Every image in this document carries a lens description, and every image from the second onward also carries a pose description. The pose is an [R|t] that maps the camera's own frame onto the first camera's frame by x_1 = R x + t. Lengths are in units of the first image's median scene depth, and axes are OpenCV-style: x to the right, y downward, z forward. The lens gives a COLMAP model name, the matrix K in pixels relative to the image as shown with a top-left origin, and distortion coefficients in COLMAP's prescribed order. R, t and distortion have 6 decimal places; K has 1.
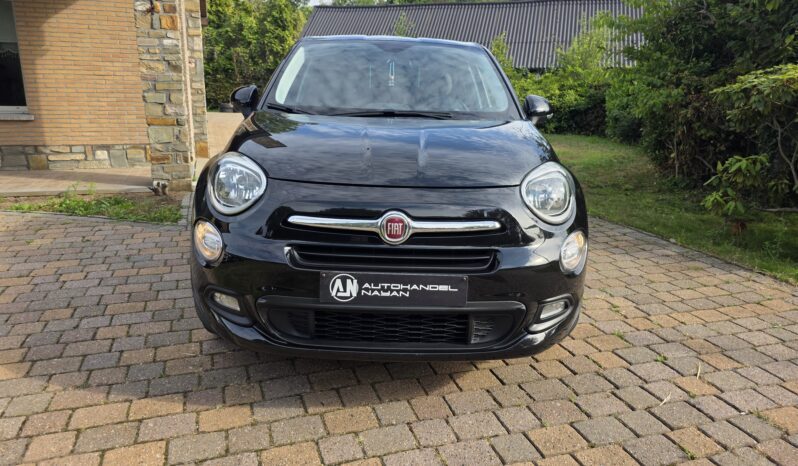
lens RADIAL K [[542.2, 0, 397.4], [0, 542.2, 227.0], [0, 0, 1]] dist [0.050608, -0.045976]
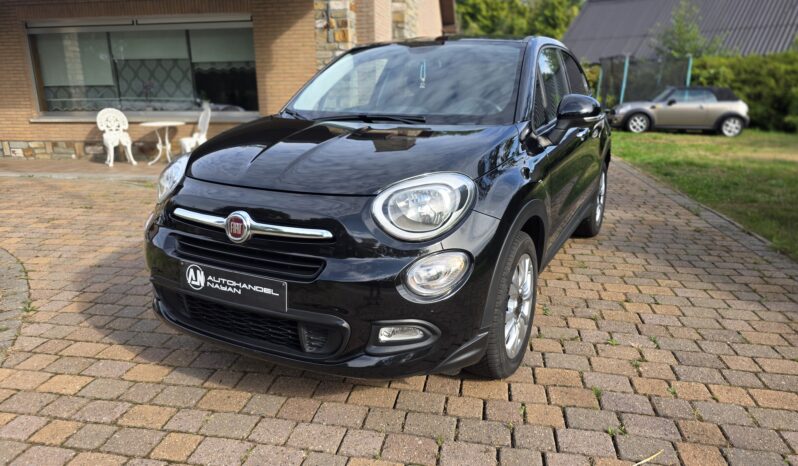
lens RADIAL K [[542.2, 0, 394.1], [0, 542.2, 234.3], [0, 0, 1]] dist [0.050608, -0.045976]
pose [[0.872380, 0.099955, -0.478499, 0.679258], [-0.094696, 0.994885, 0.035177, -0.045234], [0.479568, 0.014624, 0.877383, 0.194964]]
